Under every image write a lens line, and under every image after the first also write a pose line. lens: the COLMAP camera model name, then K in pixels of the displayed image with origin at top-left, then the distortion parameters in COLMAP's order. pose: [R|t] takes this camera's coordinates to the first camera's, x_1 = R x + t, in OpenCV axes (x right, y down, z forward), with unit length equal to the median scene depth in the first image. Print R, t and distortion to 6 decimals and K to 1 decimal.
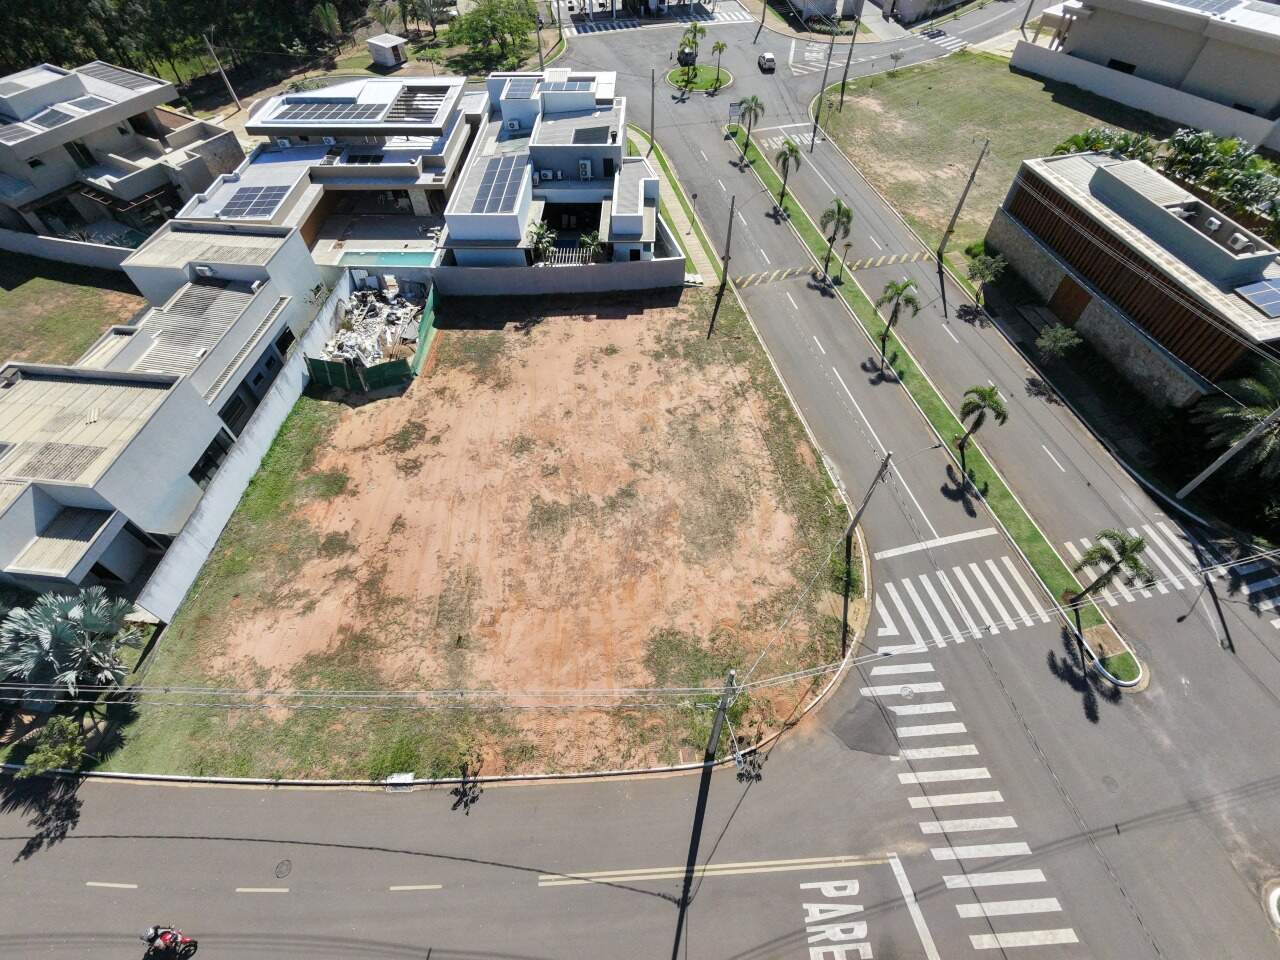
lens RADIAL K [[607.8, 0, 640.0], [0, 607.8, 482.5], [0, 0, 1]] dist [-0.003421, 0.002892]
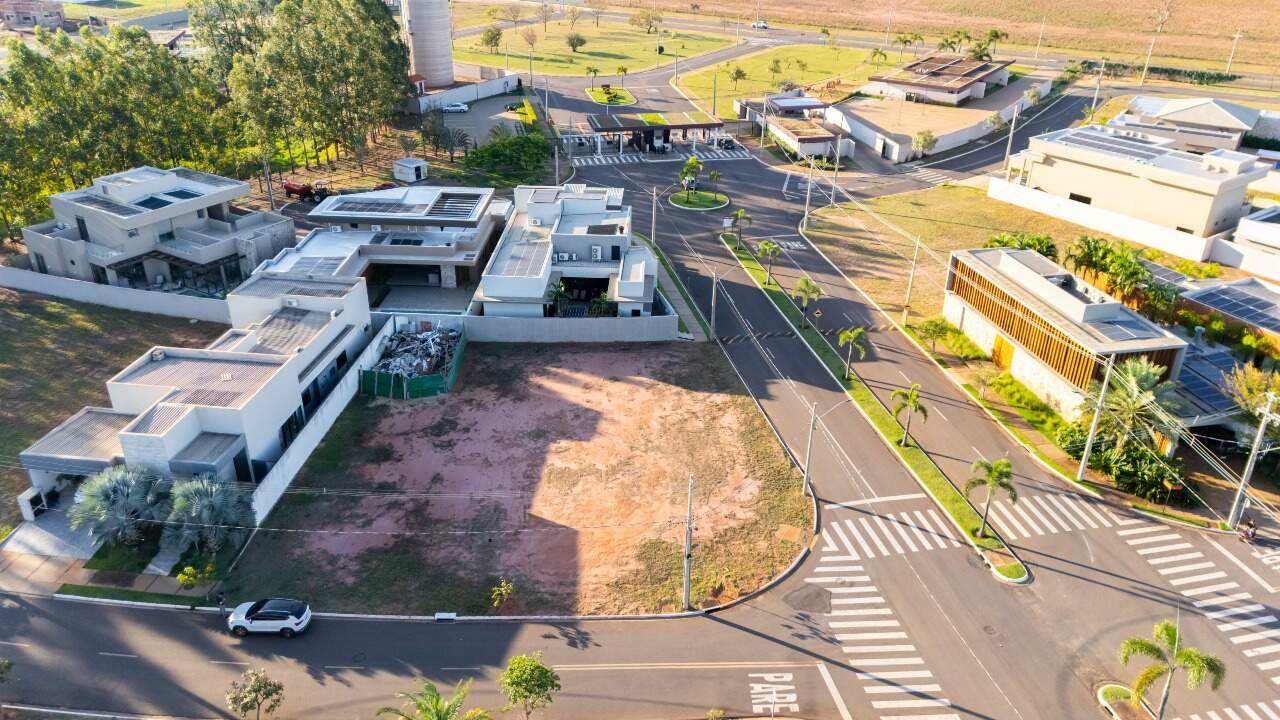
lens RADIAL K [[934.8, 0, 637.3], [0, 934.8, 353.5], [0, 0, 1]] dist [0.068519, -0.065252]
pose [[0.999566, 0.029242, -0.003469, 0.003641], [-0.027864, 0.901138, -0.432637, 0.646036], [-0.009526, 0.432546, 0.901562, -0.812275]]
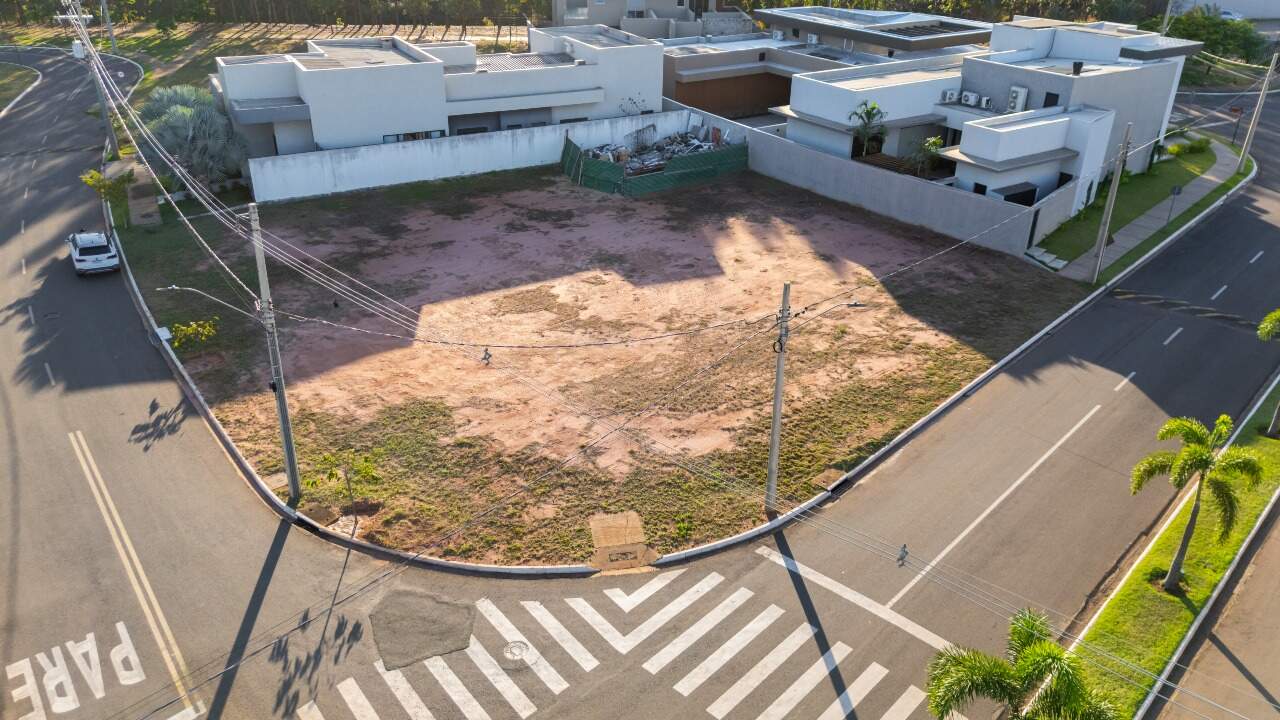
lens RADIAL K [[934.8, 0, 638.3], [0, 934.8, 365.9], [0, 0, 1]] dist [0.068519, -0.065252]
pose [[0.559347, 0.400752, -0.725623, 0.802687], [-0.669047, 0.735070, -0.109766, 0.156533], [0.489395, 0.546873, 0.679281, 0.318255]]
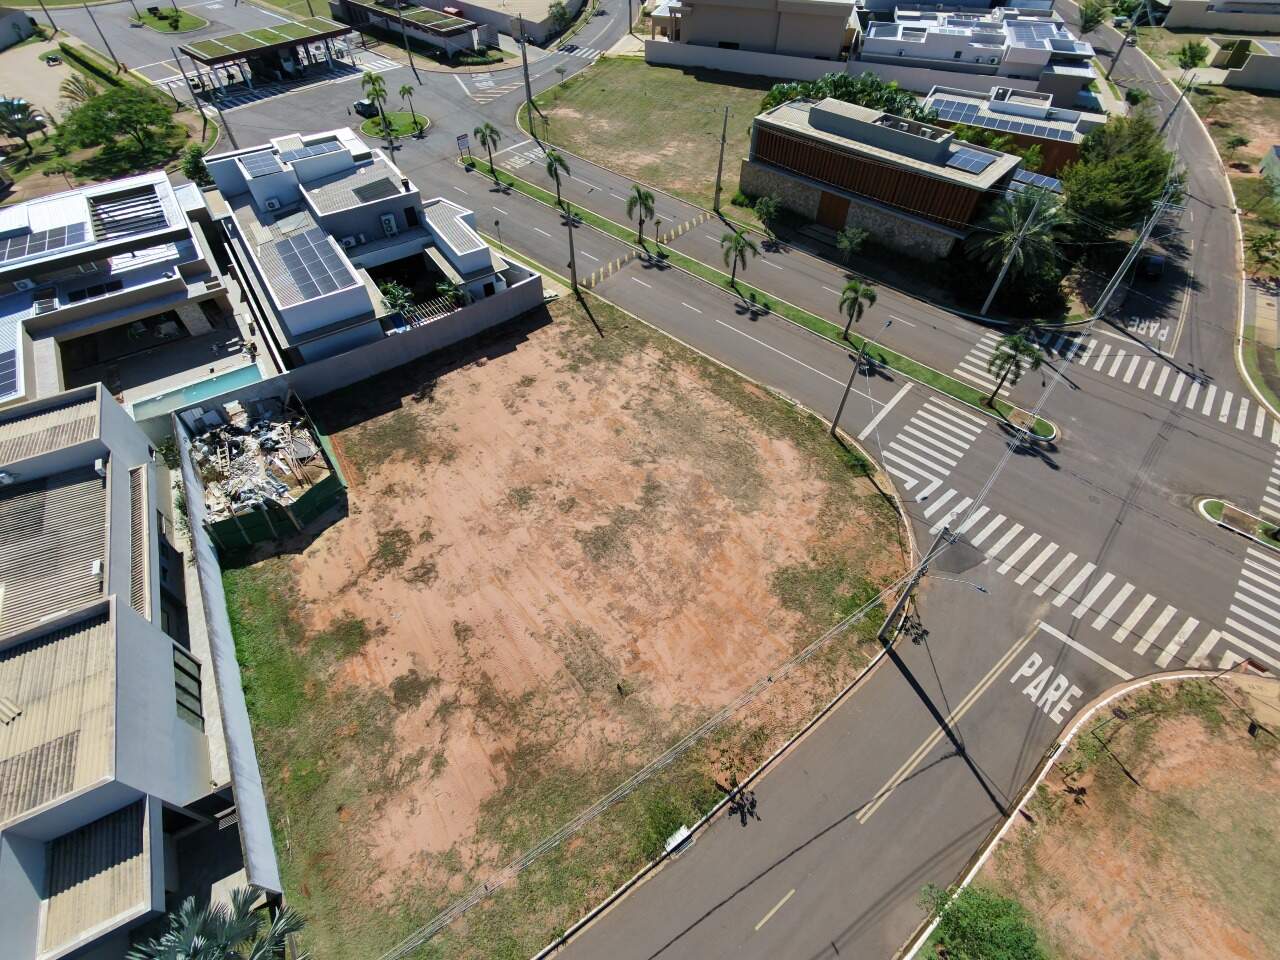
lens RADIAL K [[607.8, 0, 638.4], [0, 607.8, 482.8], [0, 0, 1]] dist [-0.003421, 0.002892]
pose [[0.816704, -0.430159, 0.384653, -0.432908], [0.448967, 0.892427, 0.044748, -0.045353], [-0.362523, 0.136151, 0.921976, 0.078929]]
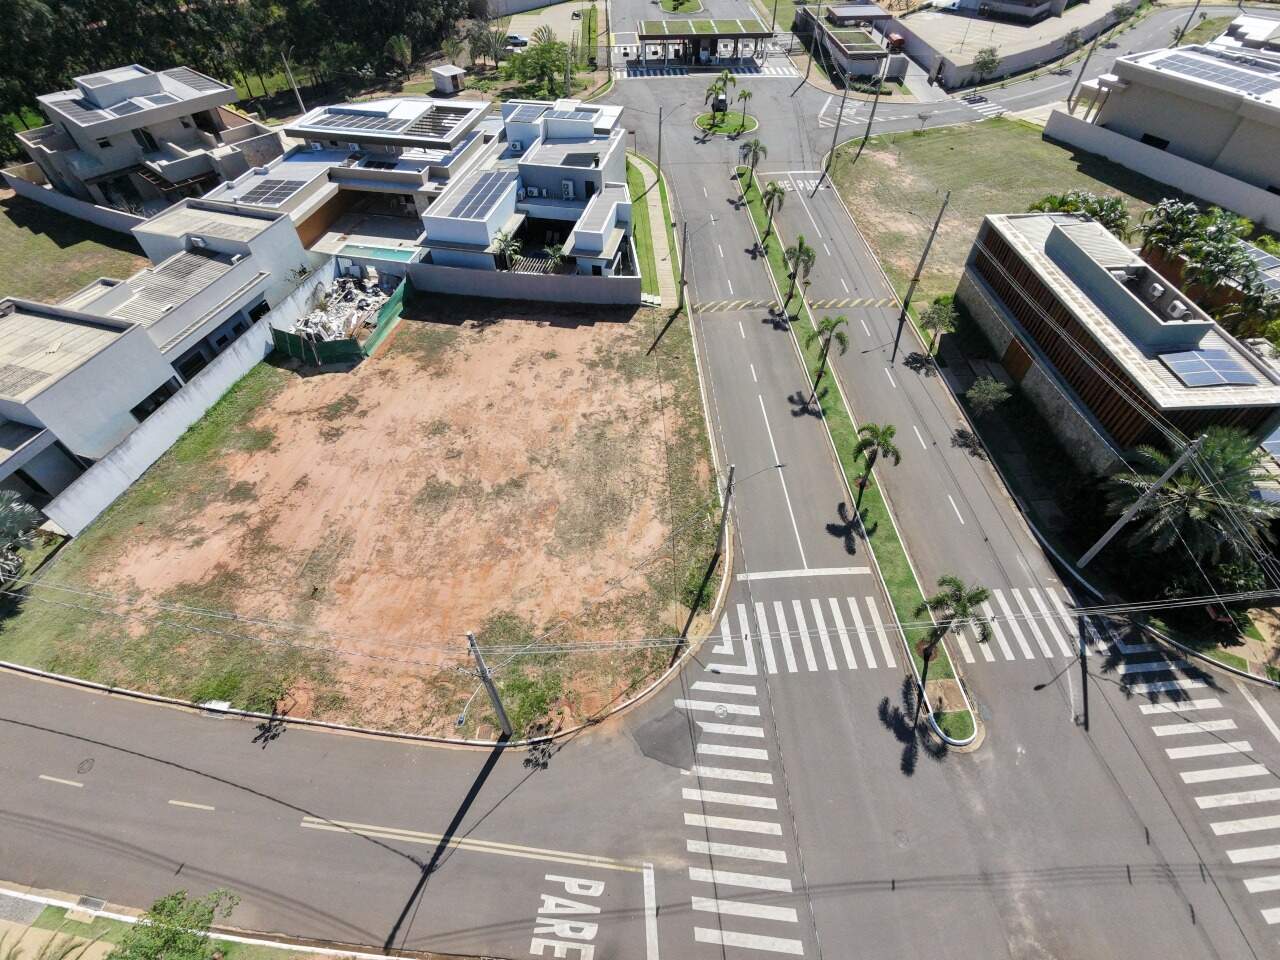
lens RADIAL K [[607.8, 0, 640.3], [0, 607.8, 482.3], [0, 0, 1]] dist [-0.003421, 0.002892]
pose [[0.985653, 0.133604, -0.103144, 0.299753], [-0.139895, 0.988562, -0.056346, 0.045144], [0.094436, 0.069967, 0.993069, -0.007630]]
